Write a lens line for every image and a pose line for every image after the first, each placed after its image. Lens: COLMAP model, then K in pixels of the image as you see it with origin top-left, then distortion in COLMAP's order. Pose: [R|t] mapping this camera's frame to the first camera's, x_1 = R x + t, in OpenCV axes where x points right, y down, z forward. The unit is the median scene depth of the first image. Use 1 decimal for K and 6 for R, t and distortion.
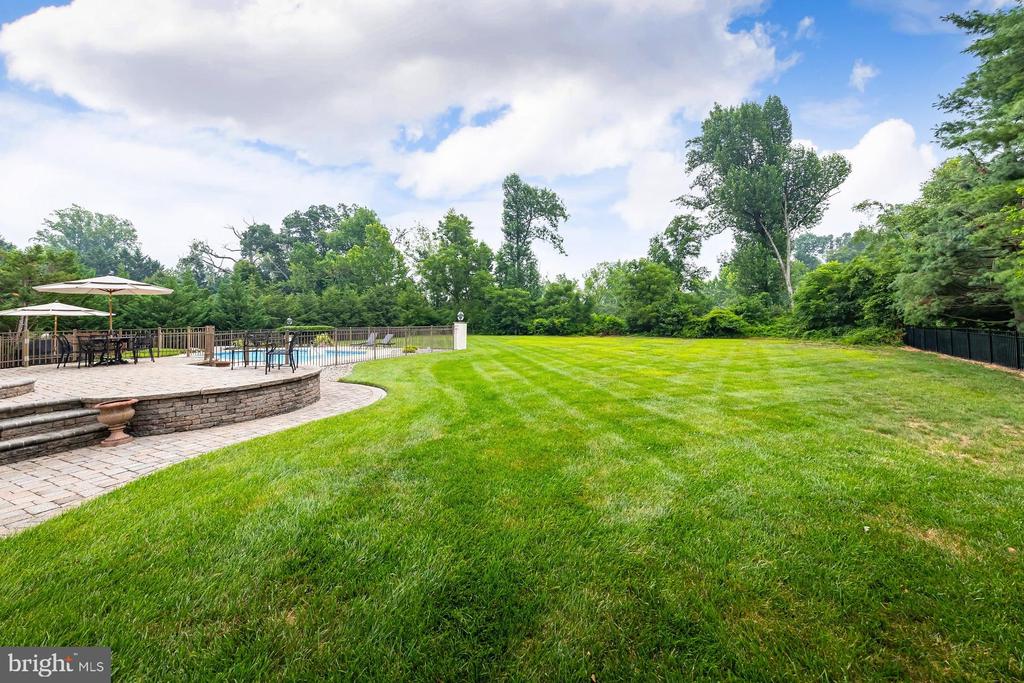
lens RADIAL K [[348.5, 0, 516.2], [0, 348.5, 303.6], [0, 0, 1]] dist [0.000148, 0.000014]
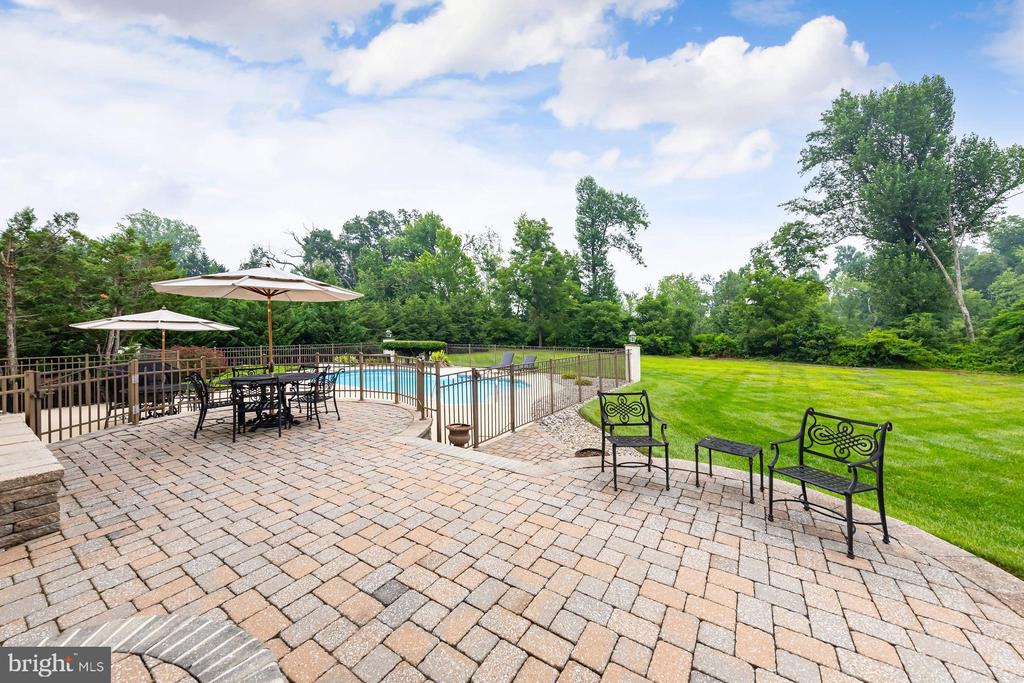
lens RADIAL K [[340.7, 0, 523.1], [0, 340.7, 325.7], [0, 0, 1]] dist [-0.000113, -0.000021]
pose [[0.997859, 0.027029, -0.059555, -0.148766], [-0.025178, 0.999183, 0.031609, -0.002635], [0.060360, -0.030041, 0.997724, 0.097508]]
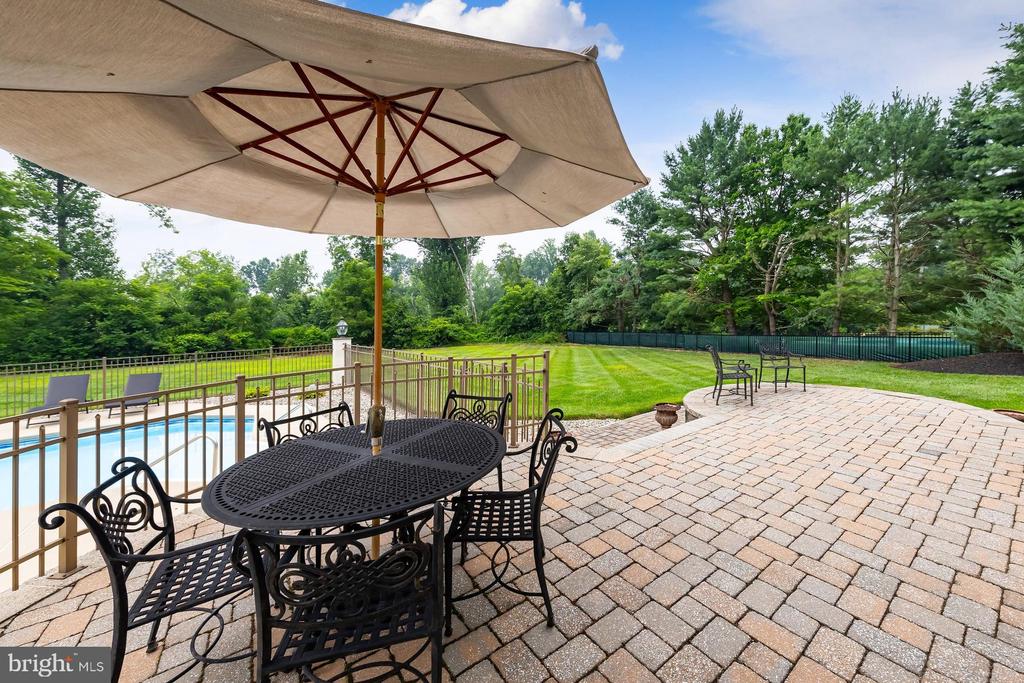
lens RADIAL K [[382.8, 0, 531.7], [0, 382.8, 317.4], [0, 0, 1]] dist [-0.001458, -0.000206]
pose [[0.428666, 0.010105, 0.903406, -0.250980], [-0.019383, 0.999810, -0.001986, 0.003503], [-0.903255, -0.016660, 0.428781, 0.162512]]
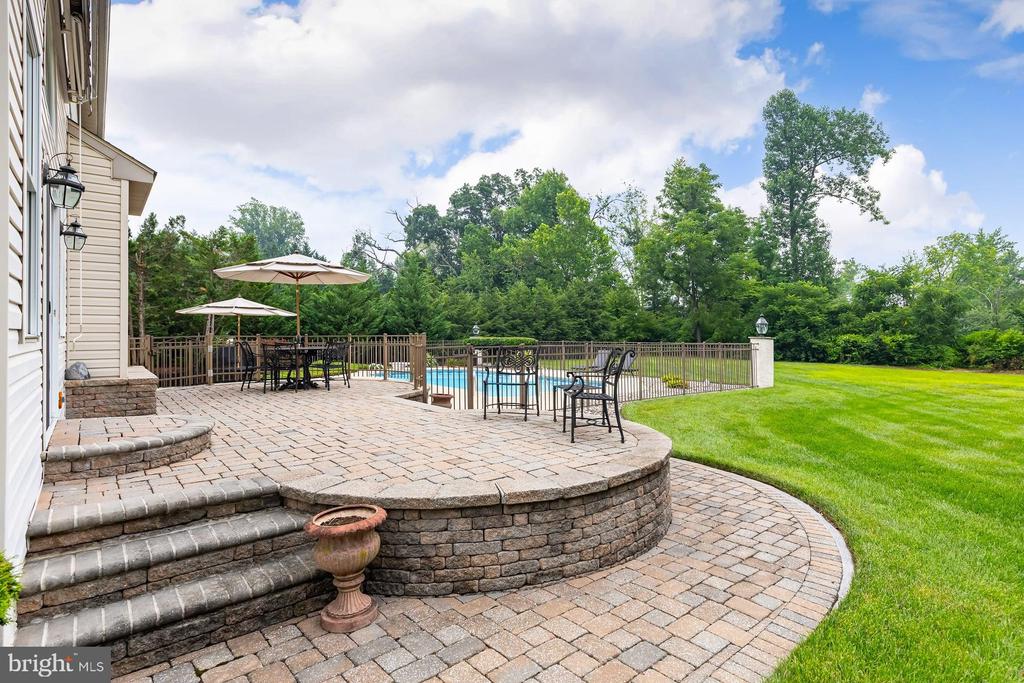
lens RADIAL K [[506.6, 0, 558.8], [0, 506.6, 320.0], [0, 0, 1]] dist [0.002615, 0.000494]
pose [[0.935768, 0.013188, -0.352370, -0.074013], [-0.006054, 0.999754, 0.021338, 0.004468], [0.352565, -0.017834, 0.935617, 0.056134]]
